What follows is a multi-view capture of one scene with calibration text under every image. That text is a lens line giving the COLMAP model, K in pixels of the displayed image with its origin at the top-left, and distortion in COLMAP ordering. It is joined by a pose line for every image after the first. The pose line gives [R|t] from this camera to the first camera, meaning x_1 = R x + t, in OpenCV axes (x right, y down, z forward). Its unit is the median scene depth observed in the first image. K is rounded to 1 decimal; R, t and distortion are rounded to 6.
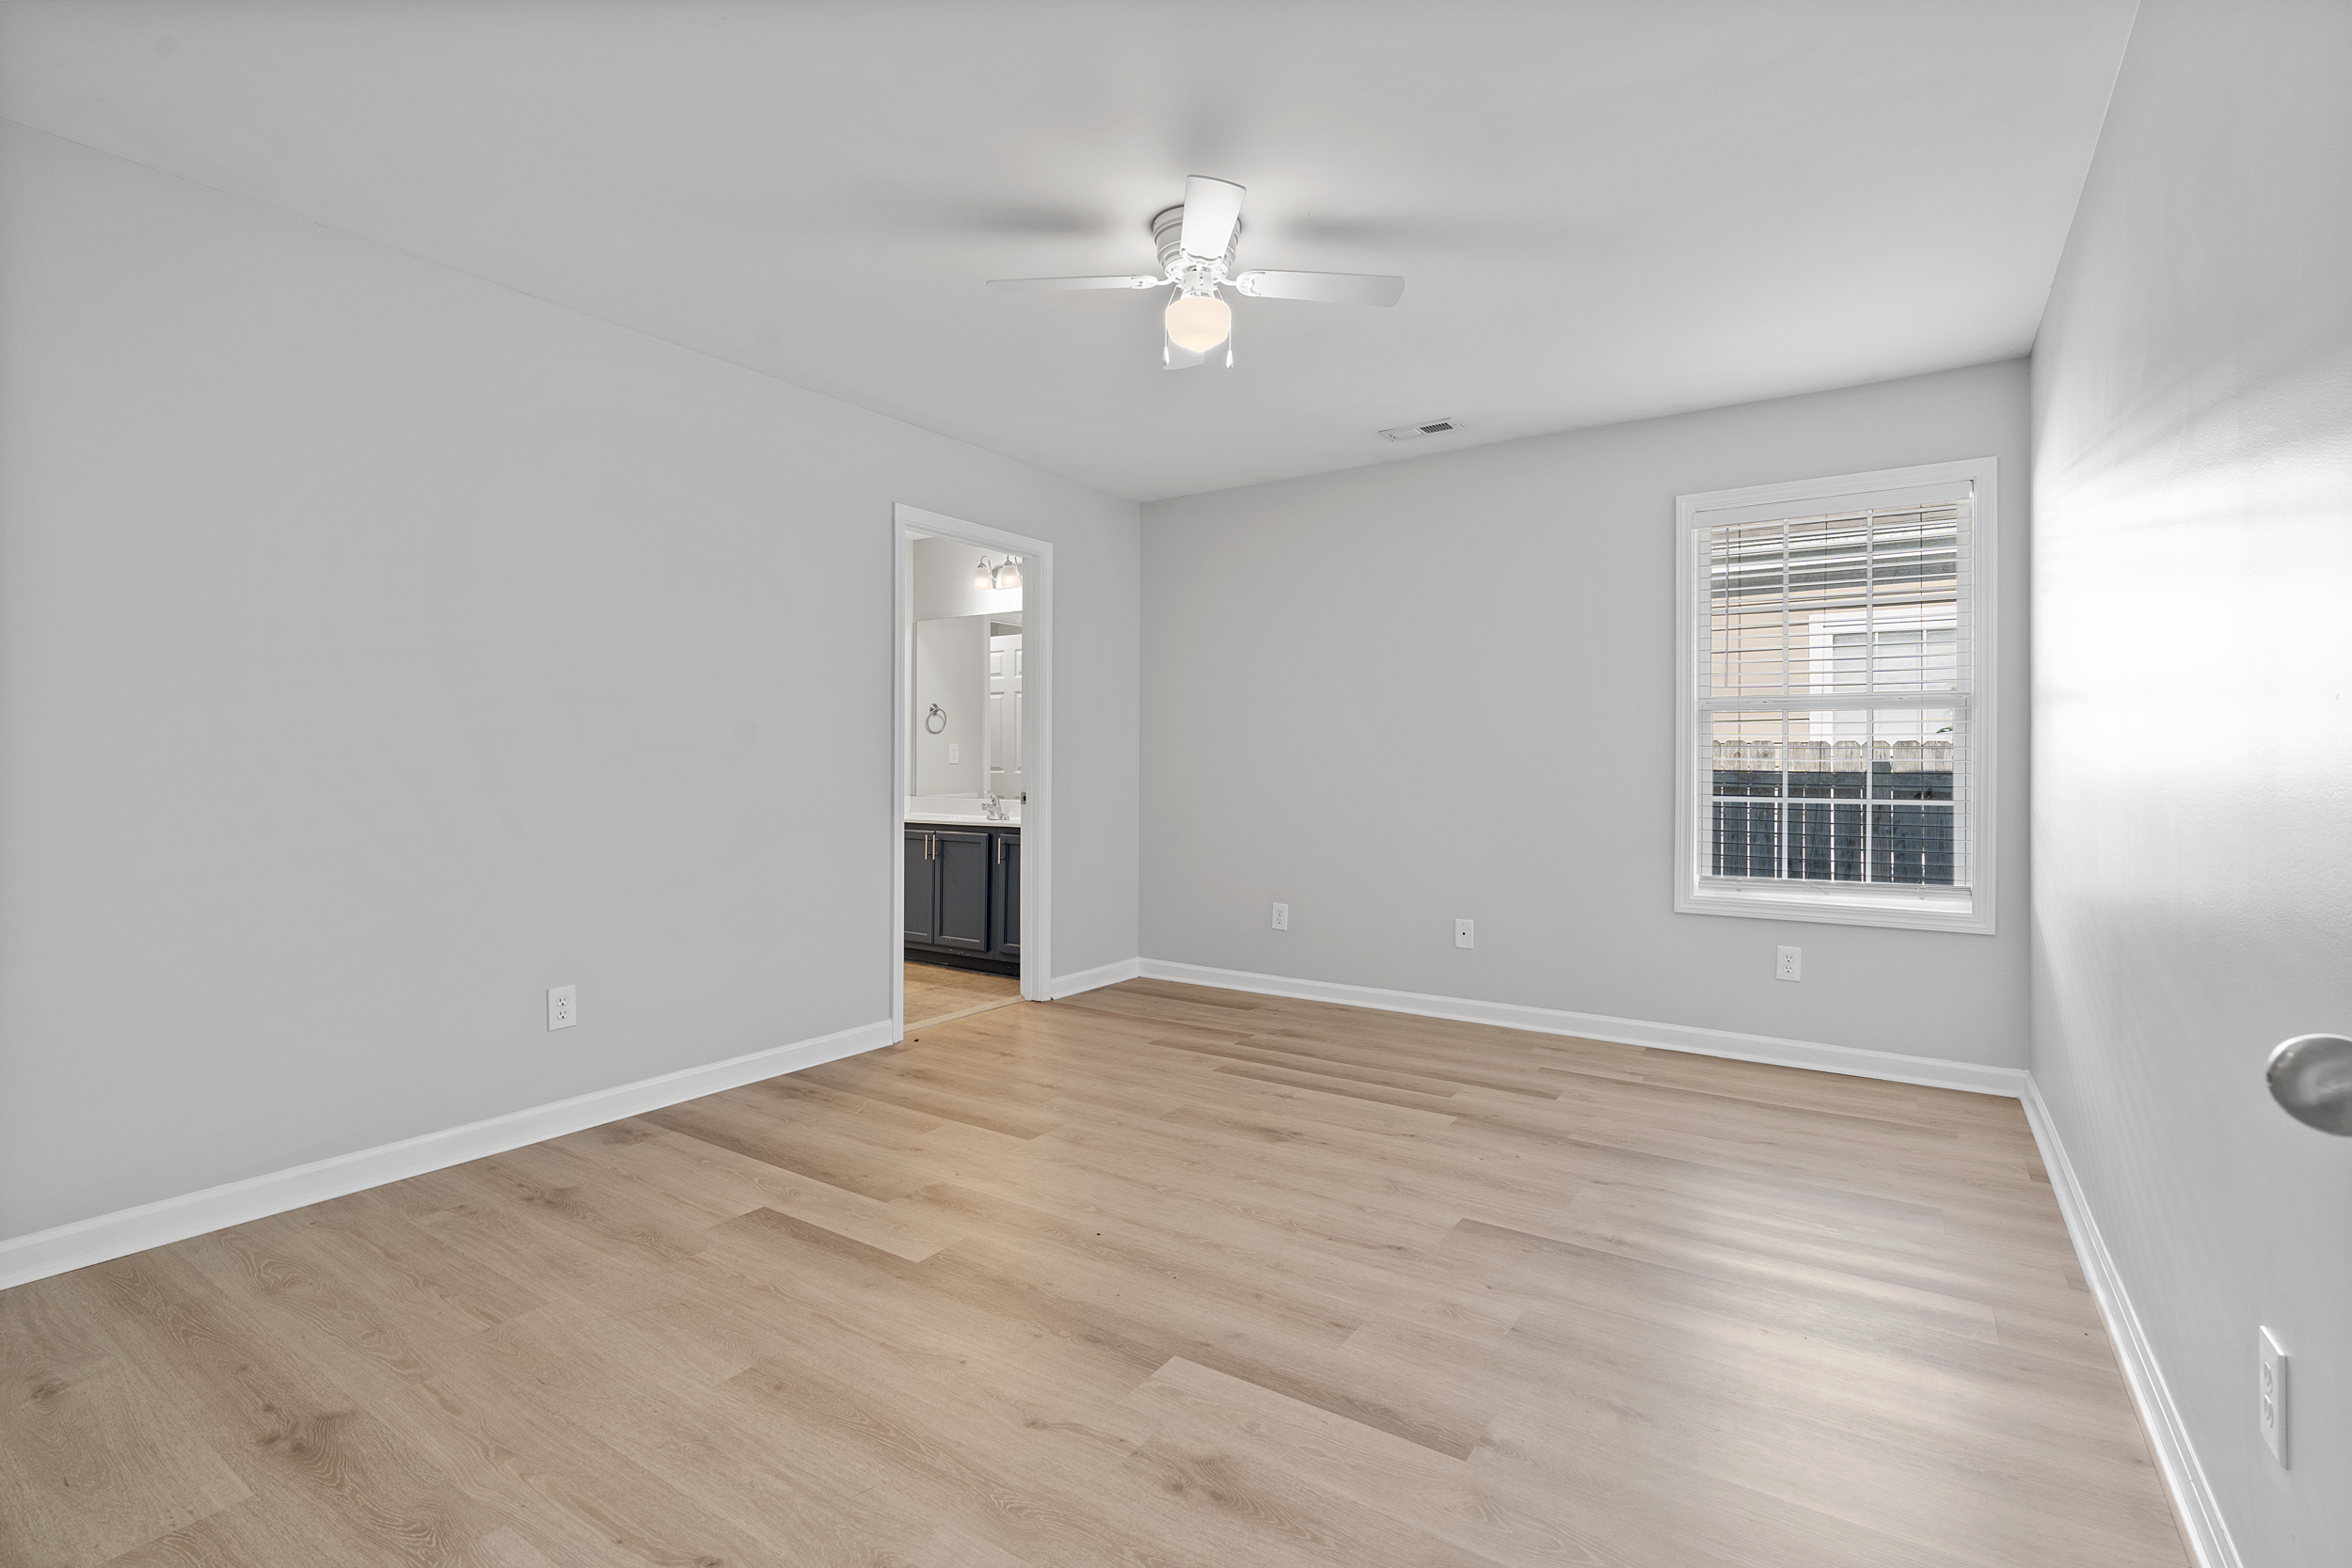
lens RADIAL K [[1075.1, 0, 1173.0], [0, 1075.1, 764.6], [0, 0, 1]] dist [-0.002703, -0.000584]
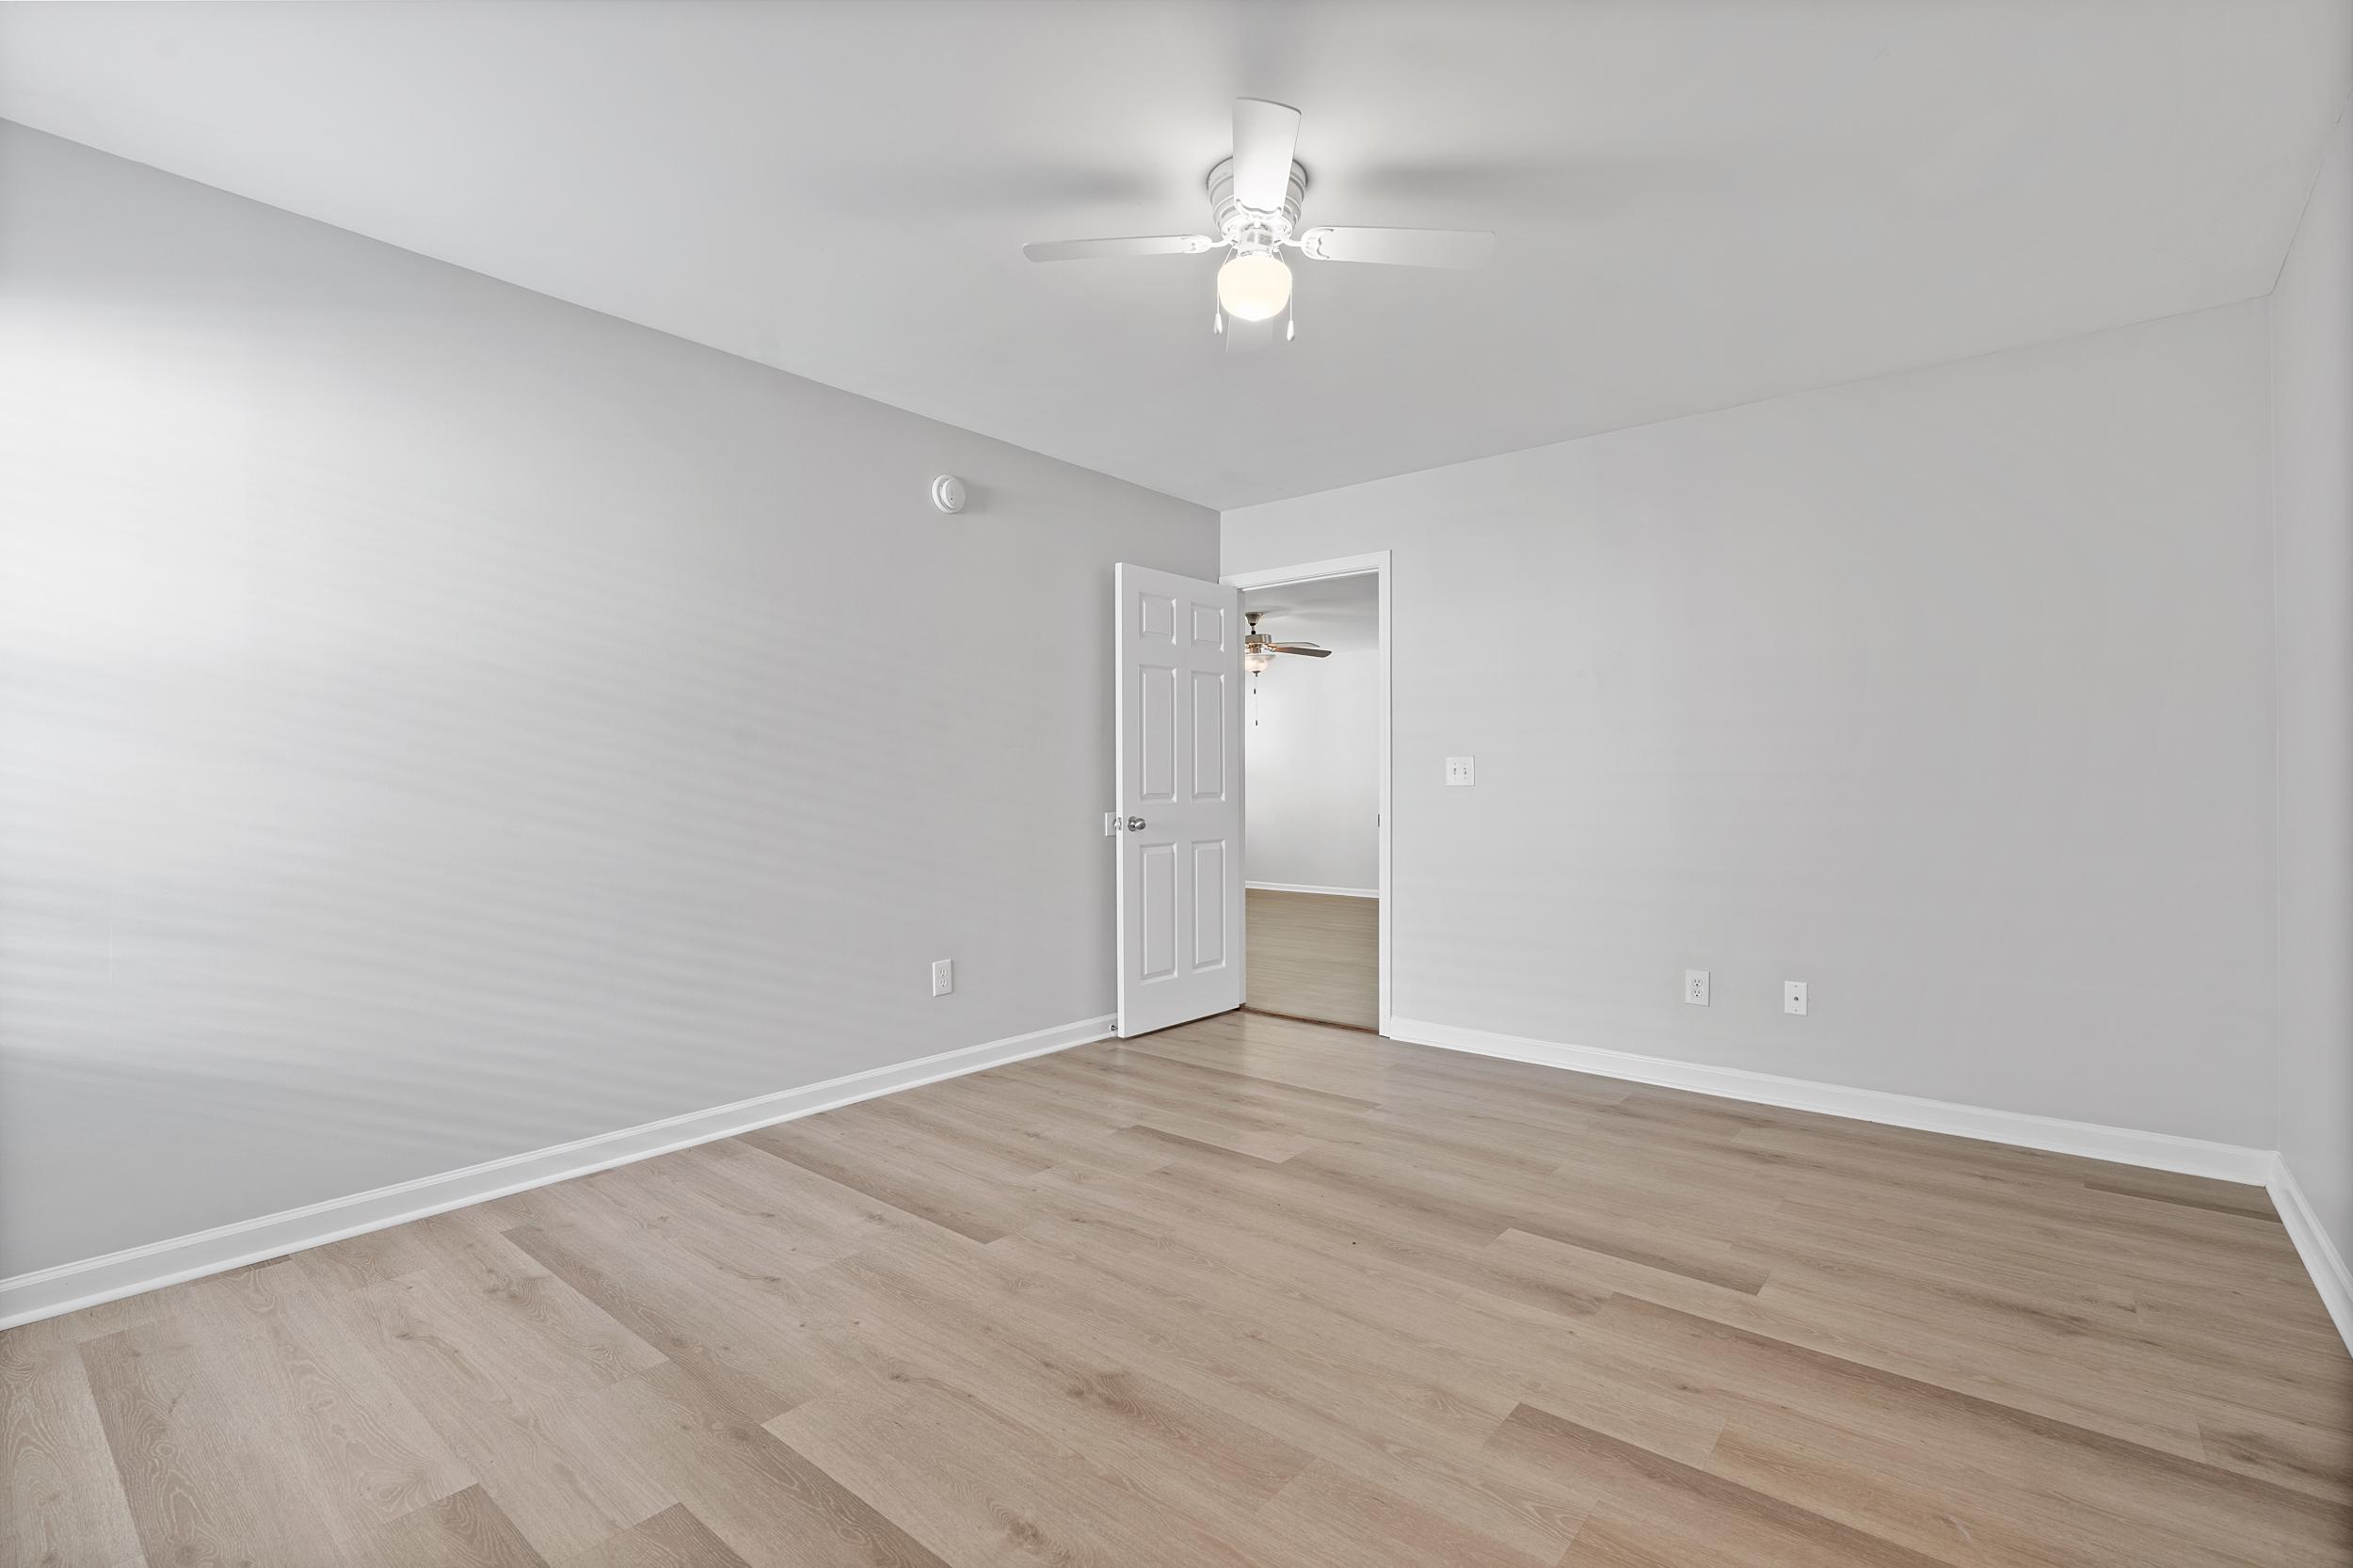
lens RADIAL K [[1075.6, 0, 1173.5], [0, 1075.6, 764.6], [0, 0, 1]] dist [-0.002703, -0.000584]
pose [[-0.995161, -0.000096, 0.098261, 0.001413], [-0.002113, 0.999789, -0.020432, 0.002117], [-0.098238, -0.020541, -0.994951, 1.845714]]
